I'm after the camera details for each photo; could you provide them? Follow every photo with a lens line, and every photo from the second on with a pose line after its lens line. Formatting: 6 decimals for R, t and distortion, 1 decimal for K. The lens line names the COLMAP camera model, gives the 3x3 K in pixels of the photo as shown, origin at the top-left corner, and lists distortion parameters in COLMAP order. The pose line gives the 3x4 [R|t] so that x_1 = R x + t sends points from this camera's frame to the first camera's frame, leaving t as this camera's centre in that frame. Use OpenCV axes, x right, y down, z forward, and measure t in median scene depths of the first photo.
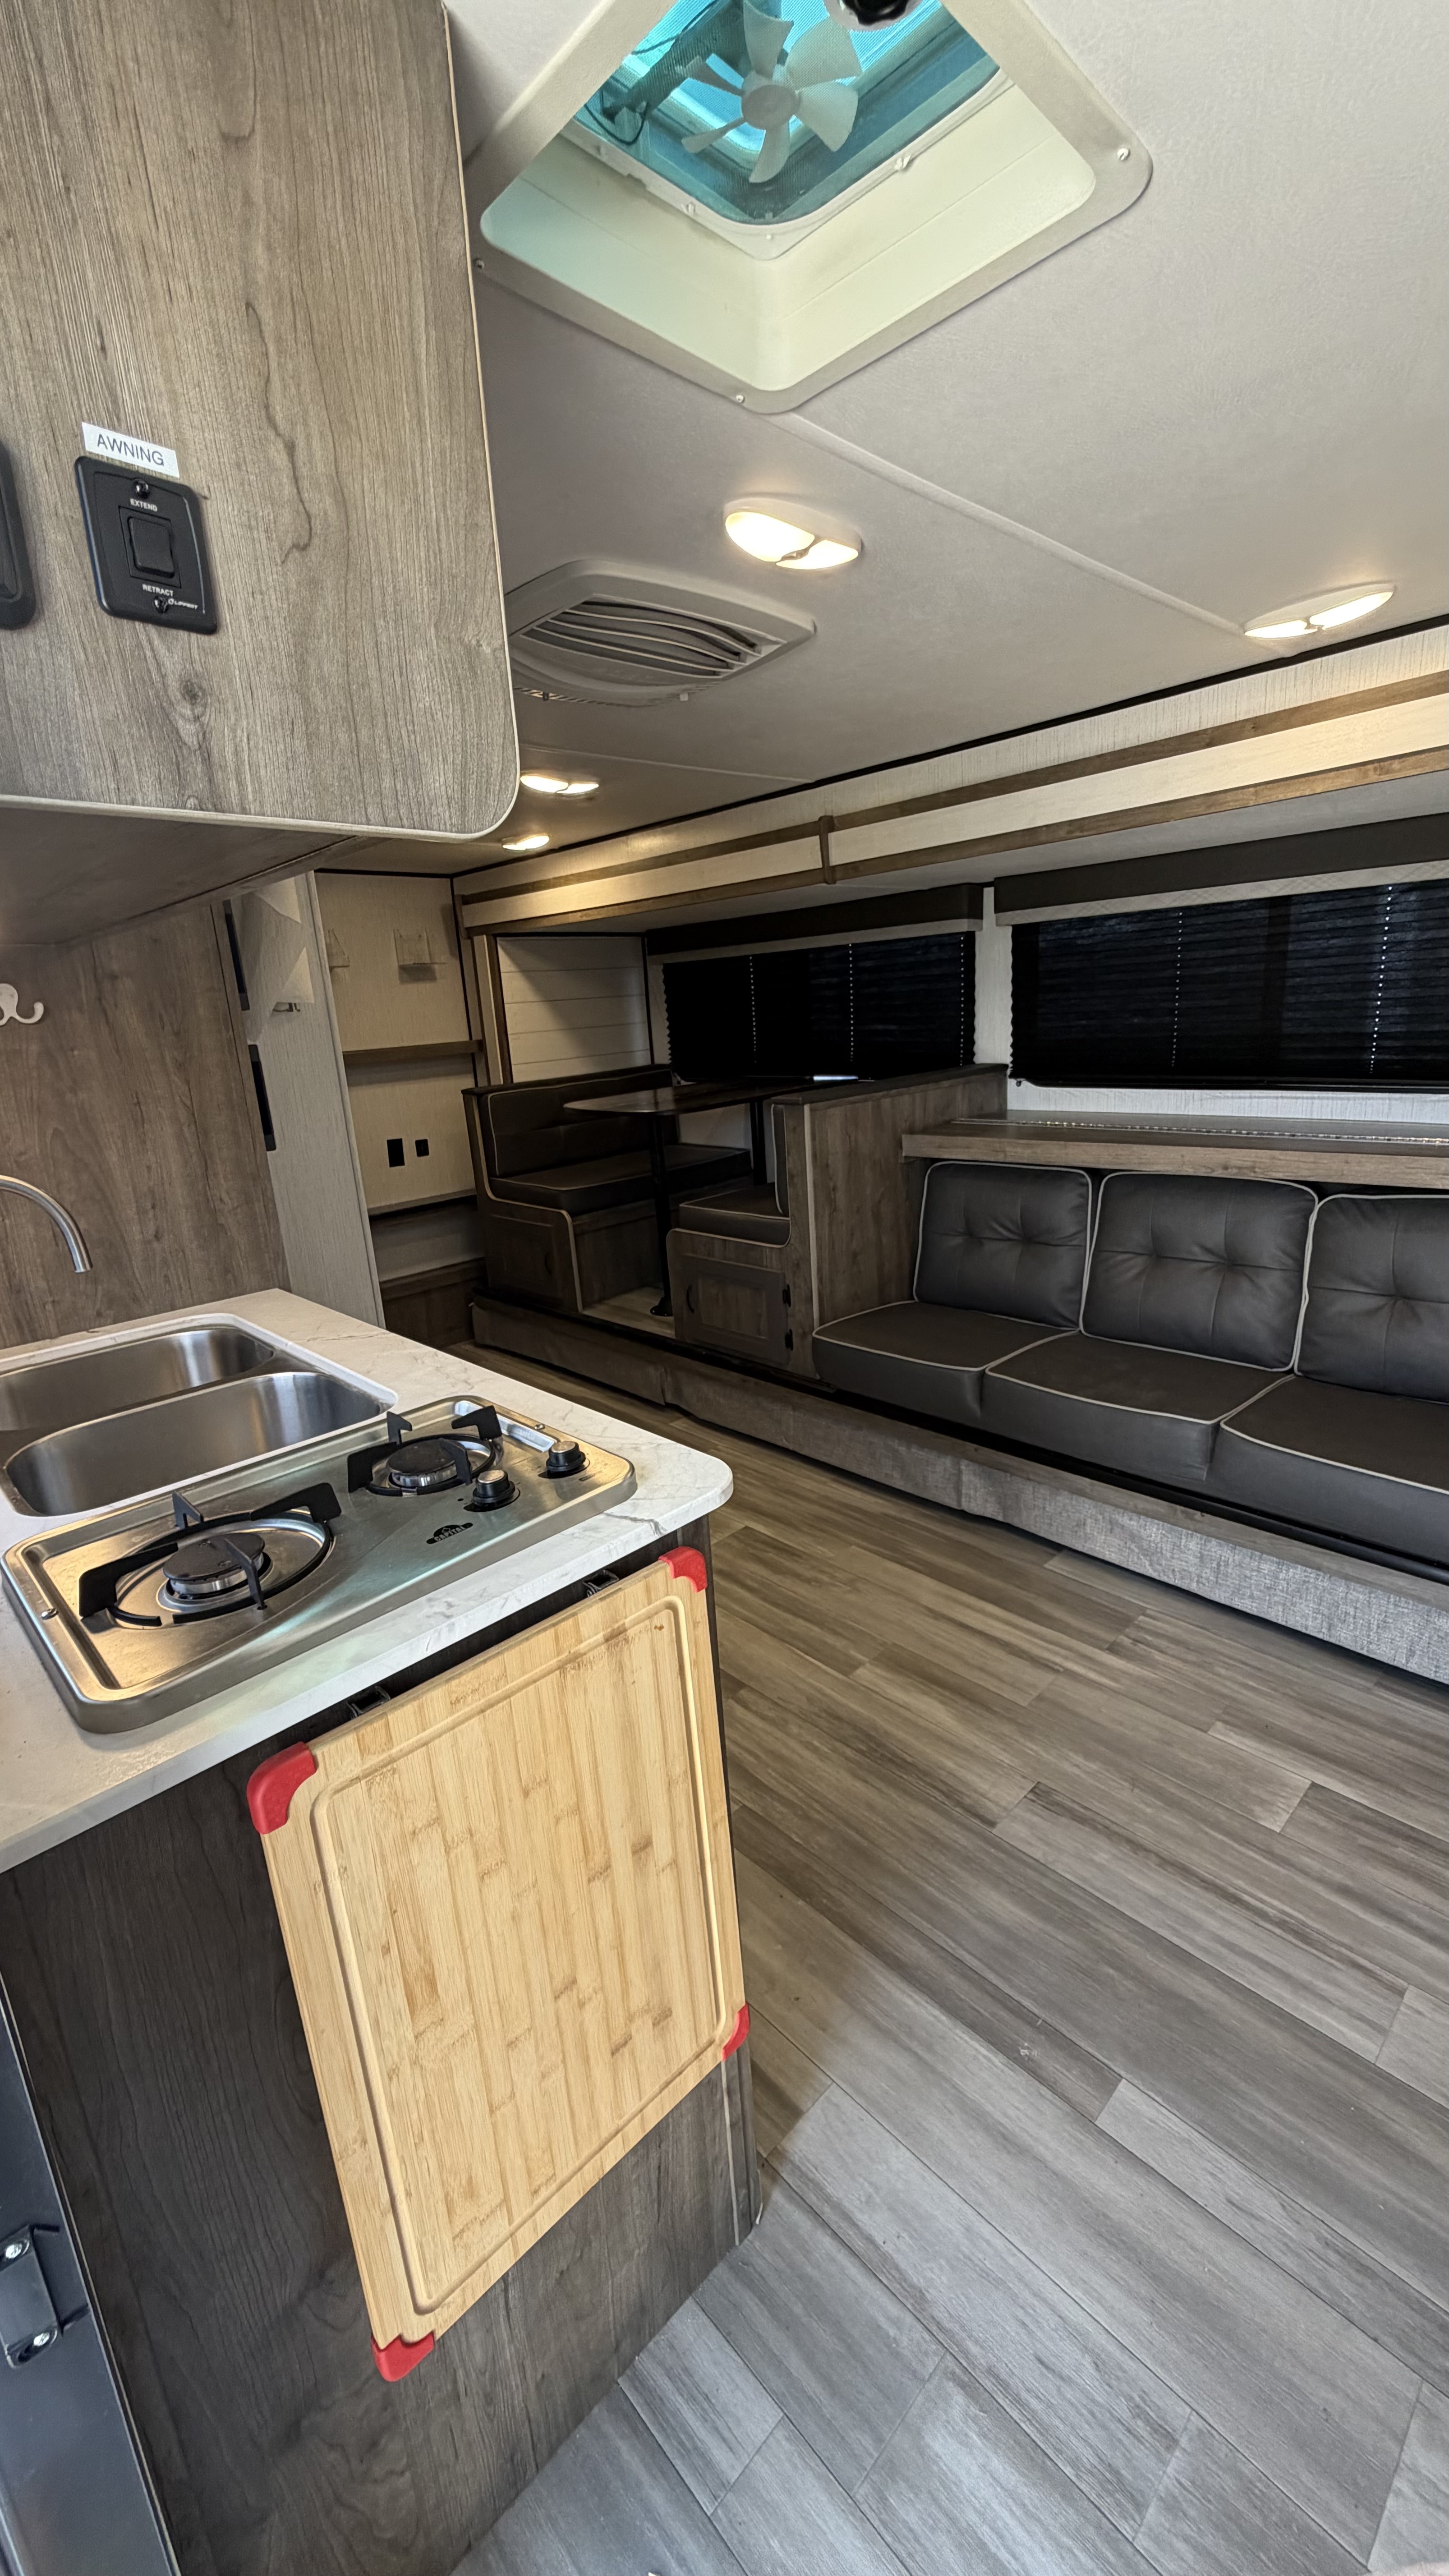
lens RADIAL K [[1025.7, 0, 723.2], [0, 1025.7, 1279.0], [0, 0, 1]] dist [-0.000751, 0.000627]
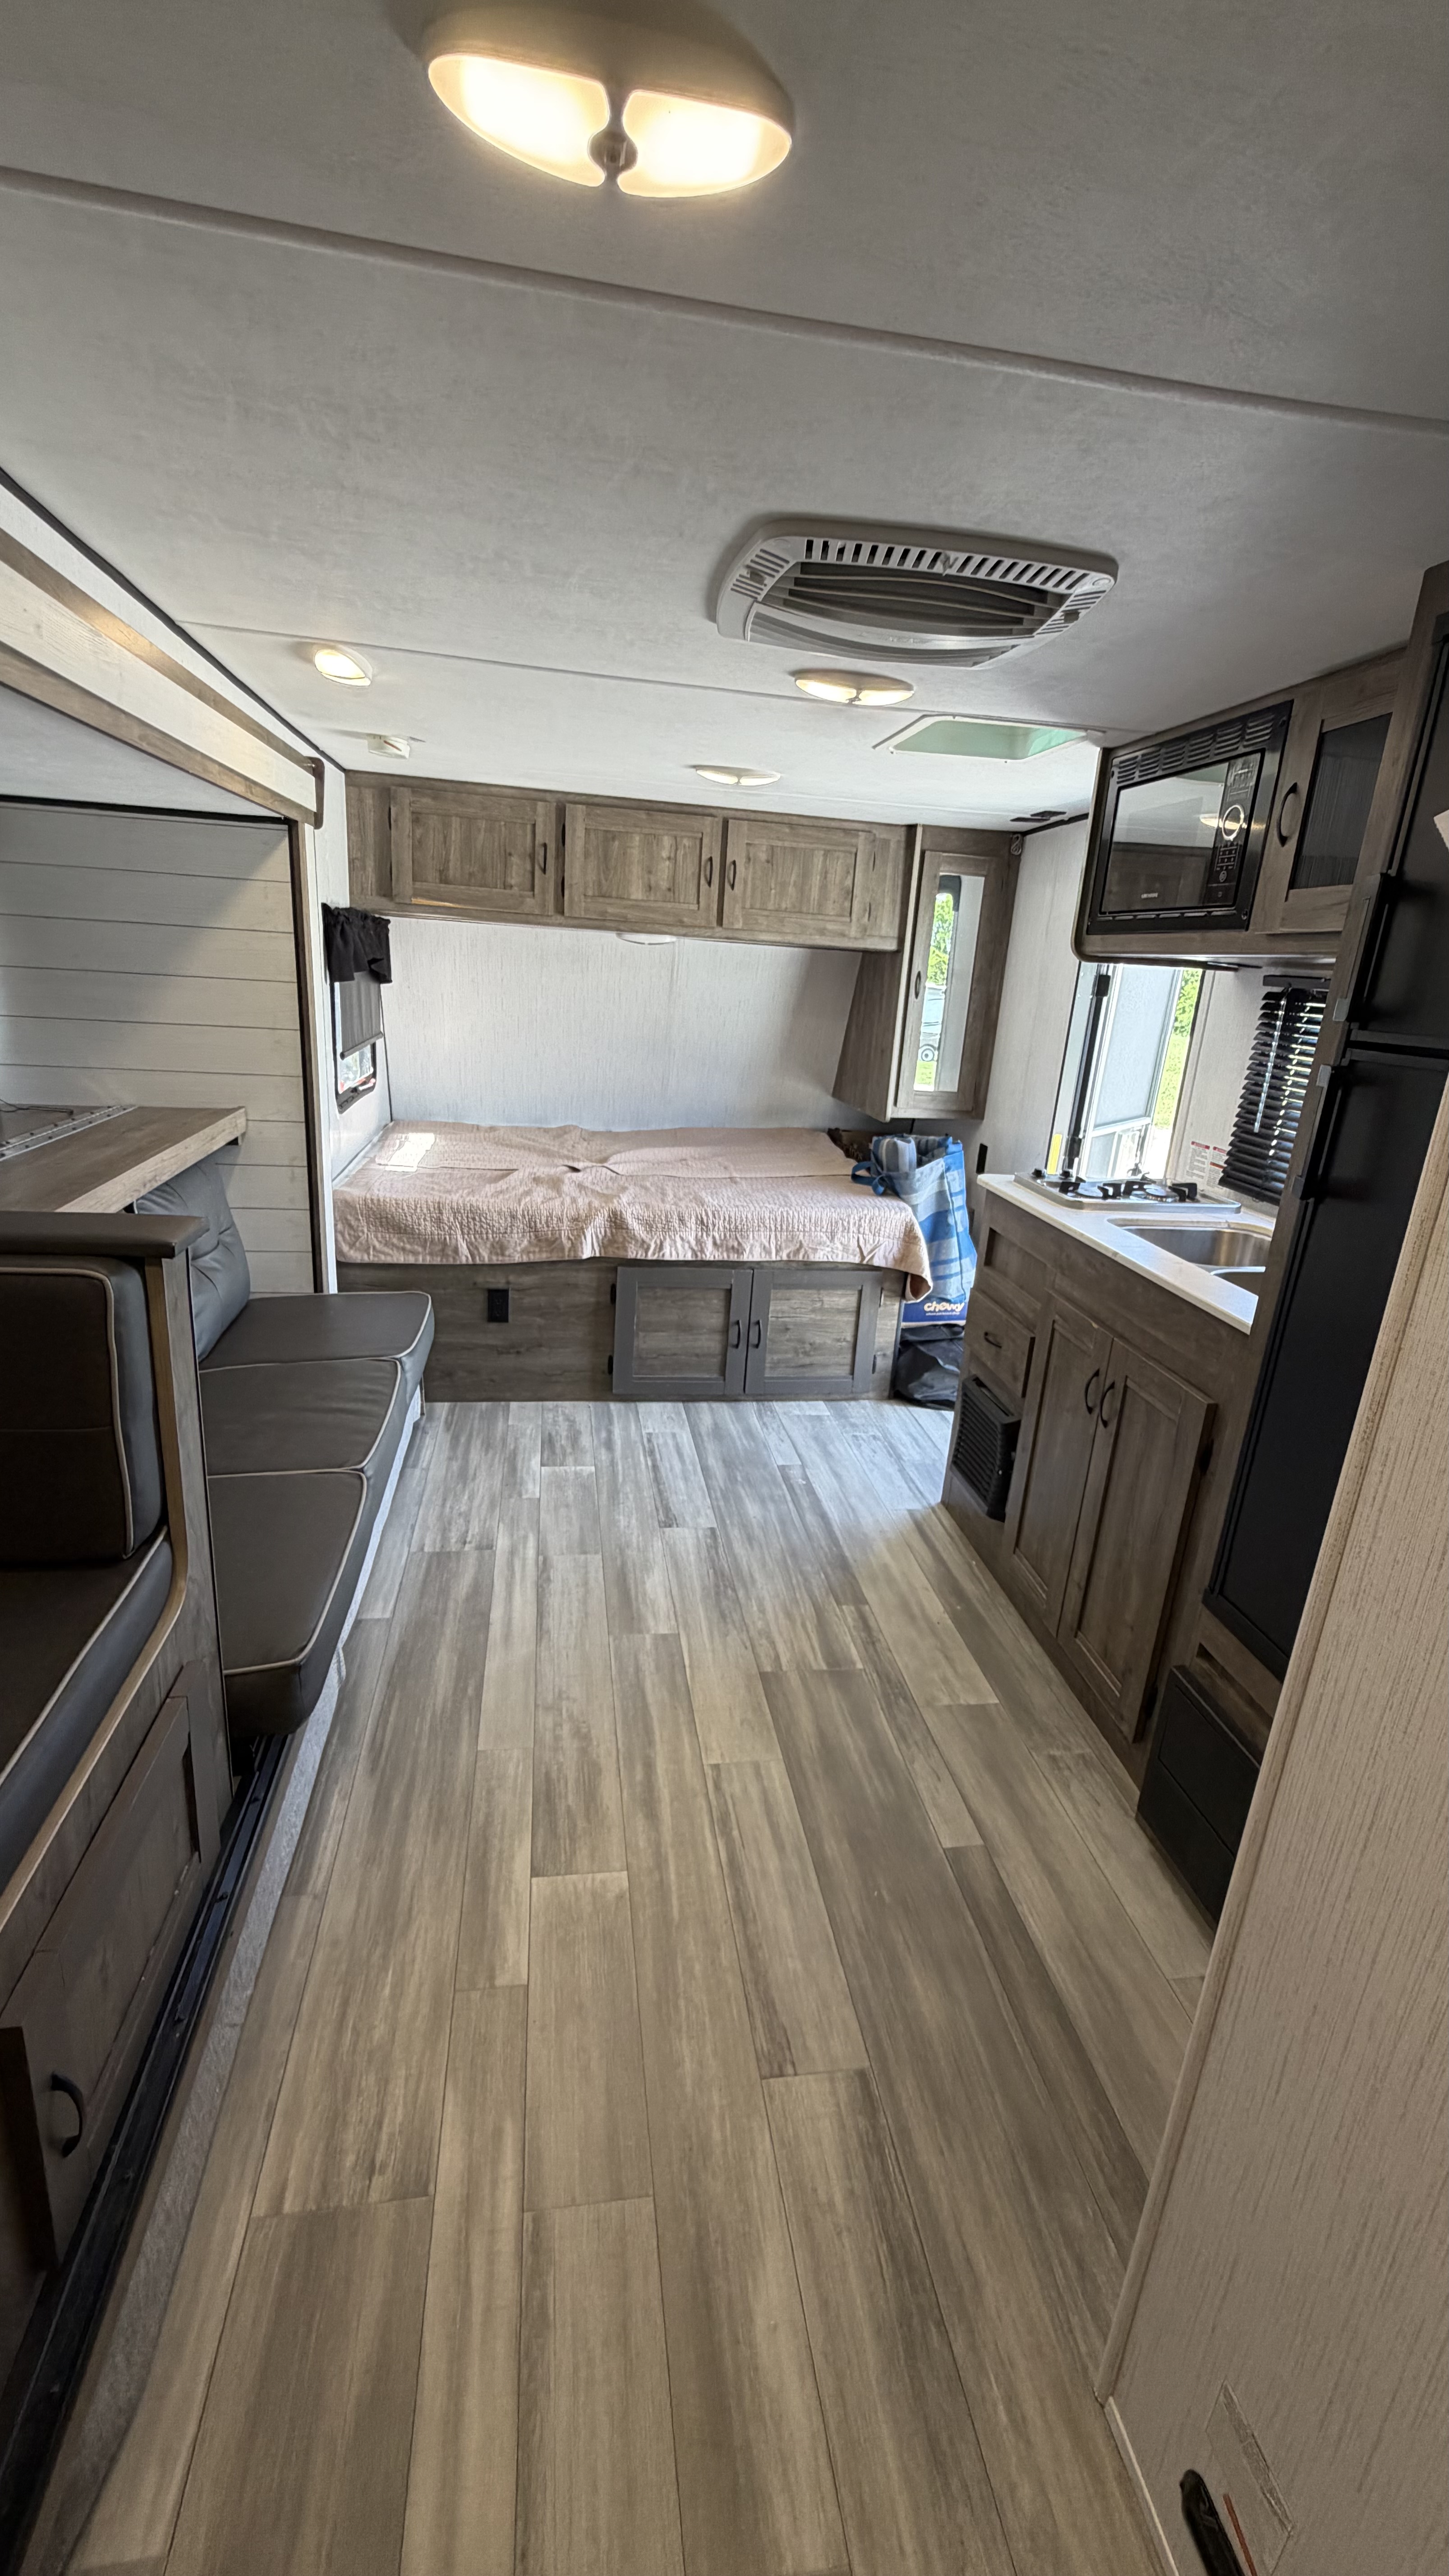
lens RADIAL K [[1025.7, 0, 723.2], [0, 1025.7, 1279.0], [0, 0, 1]] dist [-0.000751, 0.000627]
pose [[-0.825626, -0.158502, 0.541497, -0.442965], [0.131105, 0.879567, 0.457355, -0.423328], [-0.548775, 0.448597, -0.705413, 1.582154]]
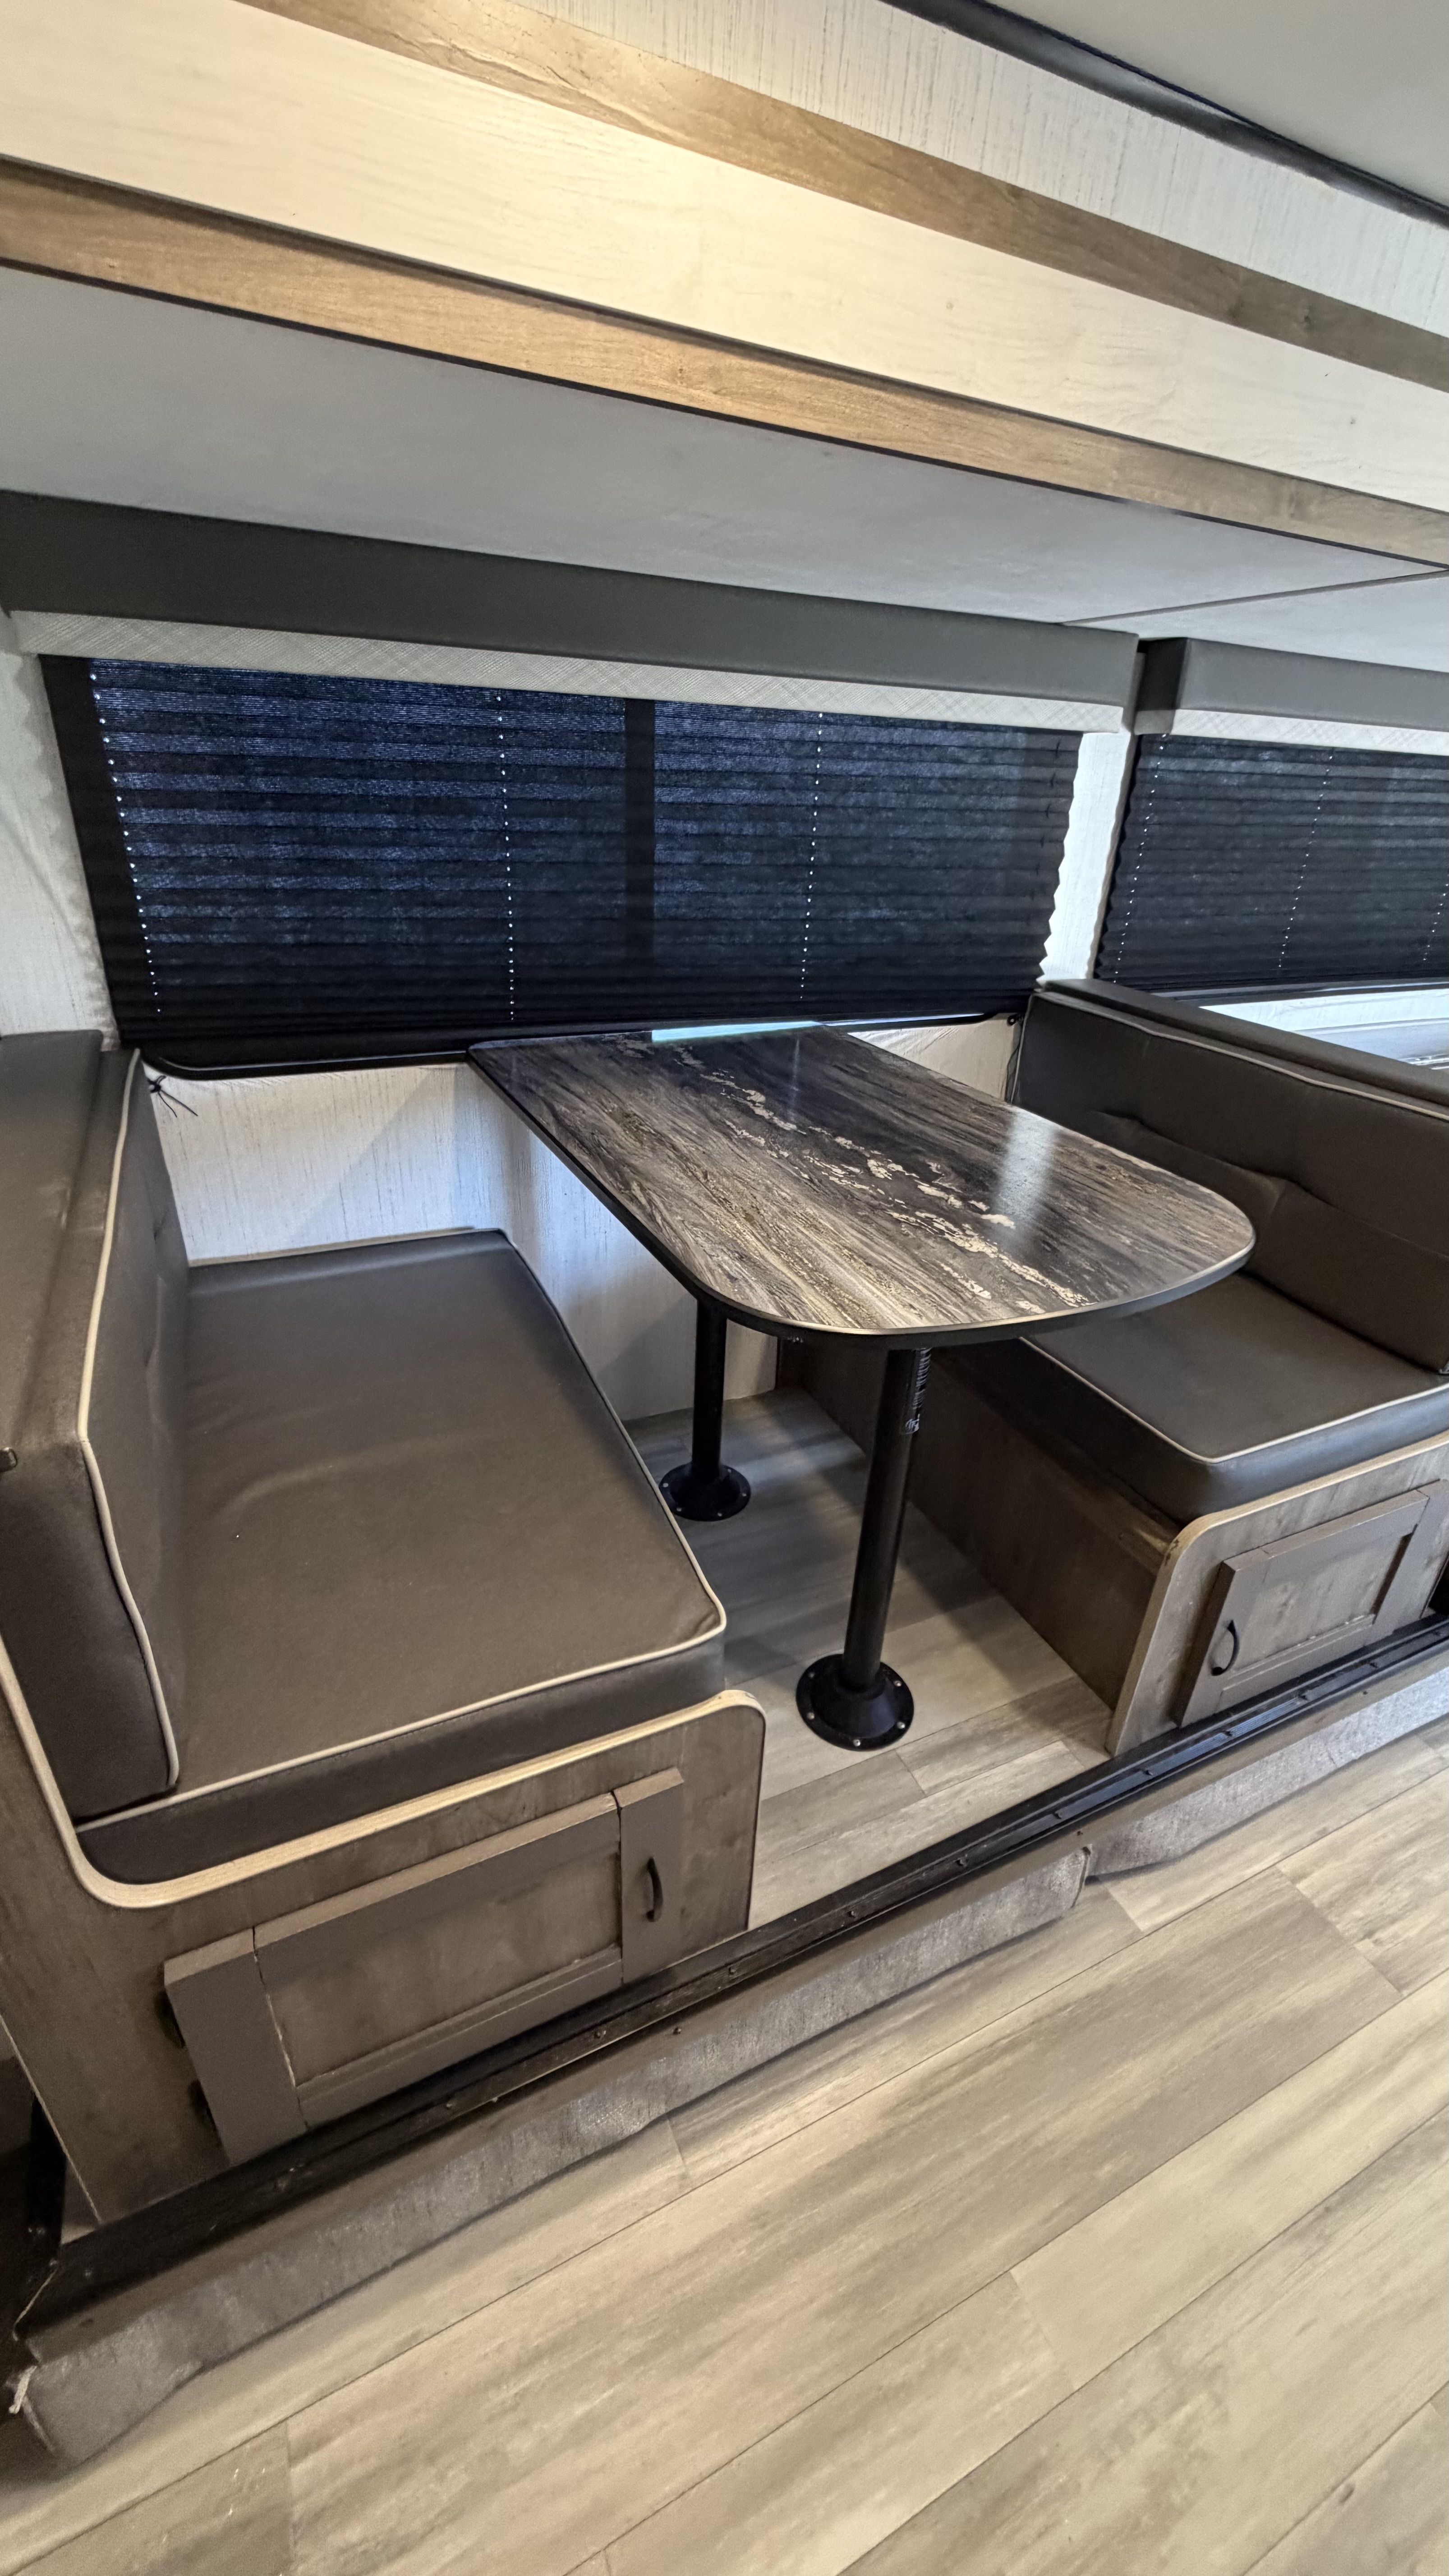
lens RADIAL K [[1025.7, 0, 723.2], [0, 1025.7, 1279.0], [0, 0, 1]] dist [-0.000751, 0.000627]
pose [[0.308330, -0.352902, 0.883398, -0.176197], [0.190349, 0.932749, 0.306180, -0.346489], [-0.932041, 0.073749, 0.354769, 1.162576]]
